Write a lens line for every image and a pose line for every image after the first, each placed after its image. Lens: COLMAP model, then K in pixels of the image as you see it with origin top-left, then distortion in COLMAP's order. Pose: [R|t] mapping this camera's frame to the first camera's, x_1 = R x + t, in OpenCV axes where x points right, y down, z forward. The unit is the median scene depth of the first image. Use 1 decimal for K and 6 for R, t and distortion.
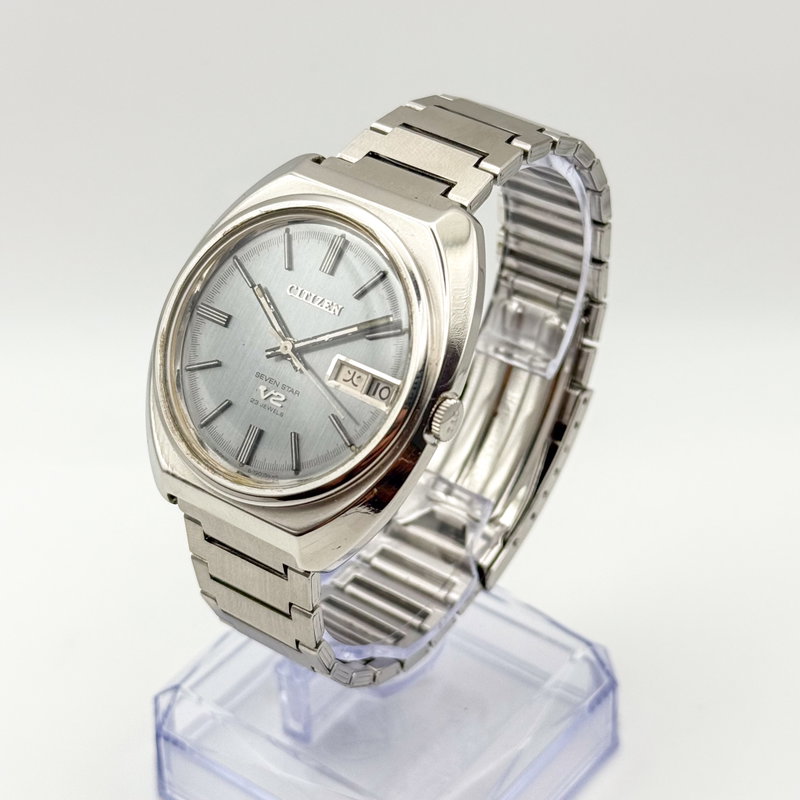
lens RADIAL K [[1791.5, 0, 400.0], [0, 1791.5, 400.0], [0, 0, 1]] dist [0.074580, 0.445252]
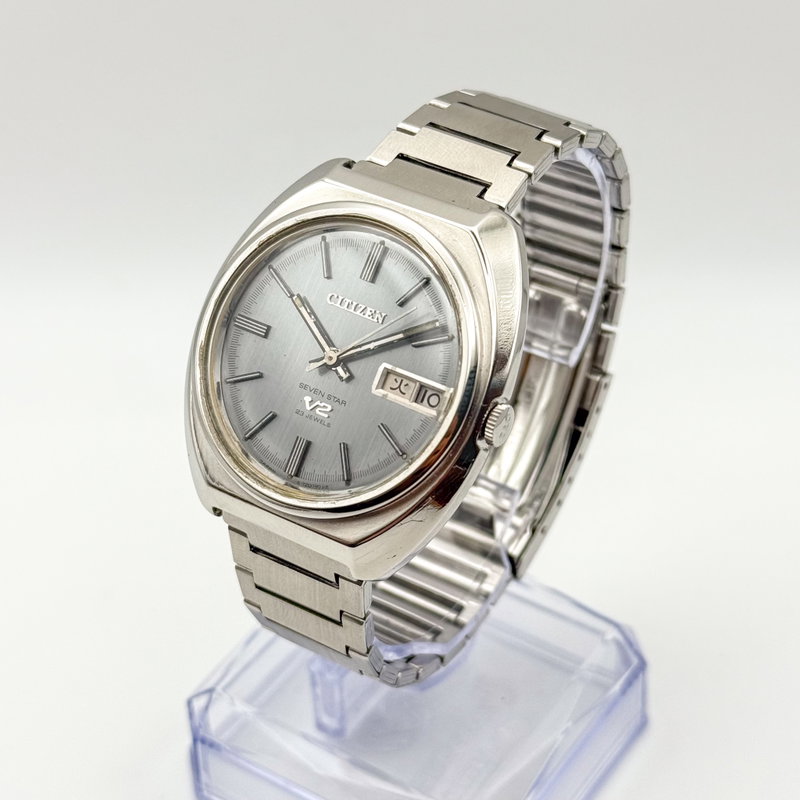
lens RADIAL K [[1791.5, 0, 400.0], [0, 1791.5, 400.0], [0, 0, 1]] dist [0.074580, 0.445252]
pose [[0.998048, -0.044082, 0.044243, -0.066215], [0.042585, 0.998506, 0.034234, -0.036109], [-0.045686, -0.032283, 0.998434, 0.004761]]
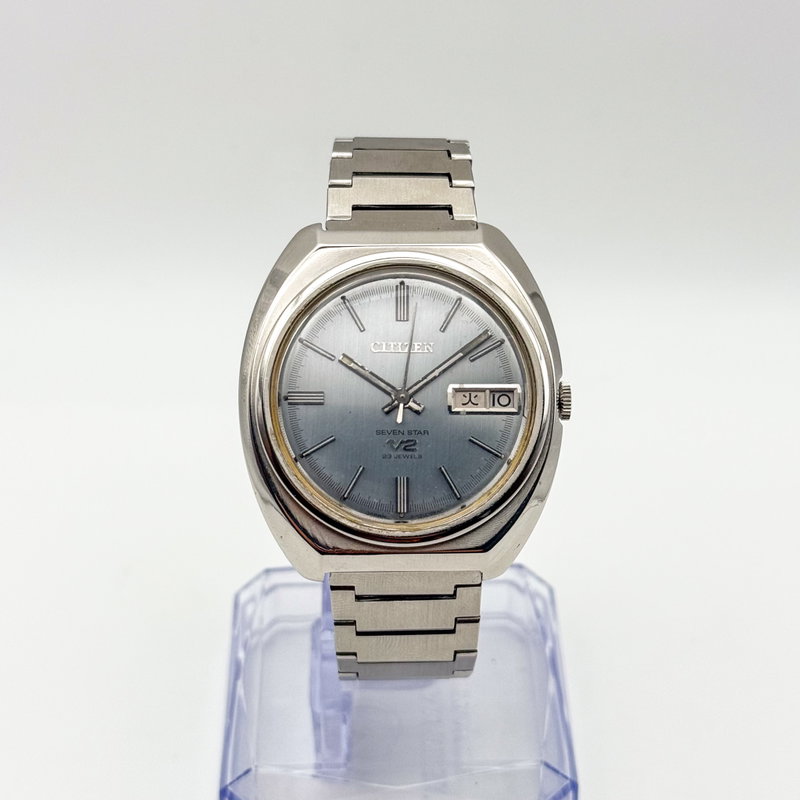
lens RADIAL K [[1791.5, 0, 400.0], [0, 1791.5, 400.0], [0, 0, 1]] dist [0.074580, 0.445252]
pose [[0.787072, -0.369869, 0.493674, -0.563778], [0.355537, 0.926002, 0.126939, -0.155927], [-0.504094, 0.075609, 0.860333, 0.071358]]
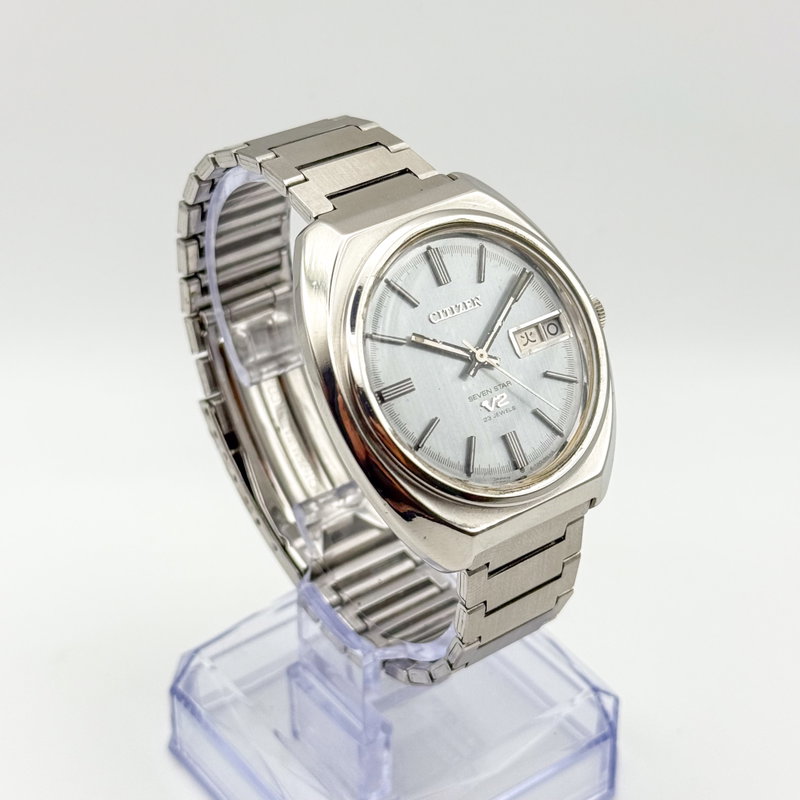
lens RADIAL K [[1791.5, 0, 400.0], [0, 1791.5, 400.0], [0, 0, 1]] dist [0.074580, 0.445252]
pose [[0.282649, -0.540790, 0.792247, -0.867030], [0.558868, 0.764106, 0.322194, -0.351787], [-0.779600, 0.351694, 0.518204, 0.478557]]
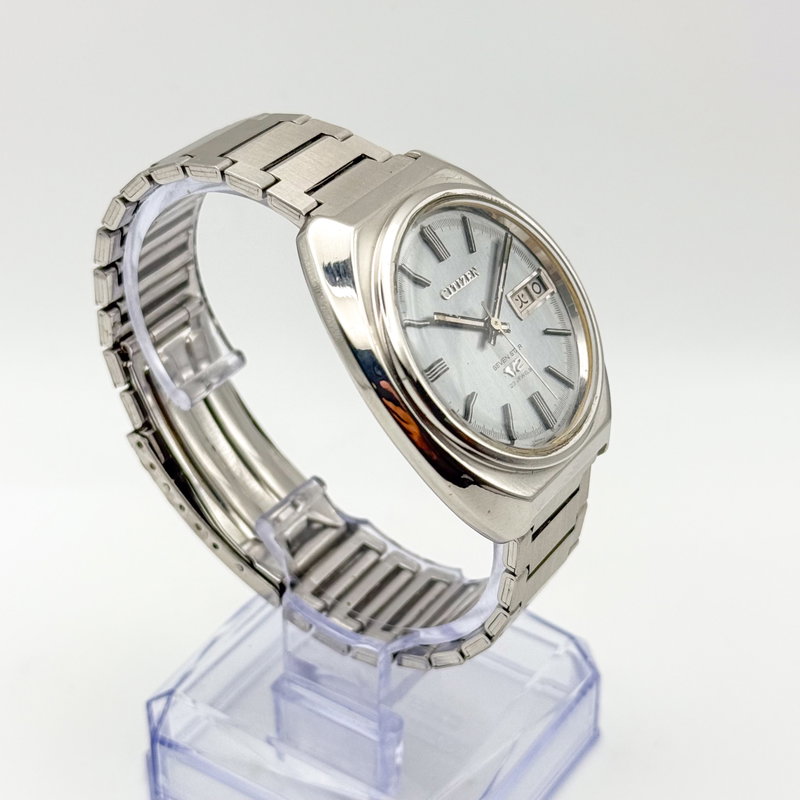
lens RADIAL K [[1791.5, 0, 400.0], [0, 1791.5, 400.0], [0, 0, 1]] dist [0.074580, 0.445252]
pose [[-0.042177, -0.560642, 0.826984, -0.900416], [0.585372, 0.656908, 0.475196, -0.501522], [-0.809667, 0.504135, 0.300478, 0.712591]]
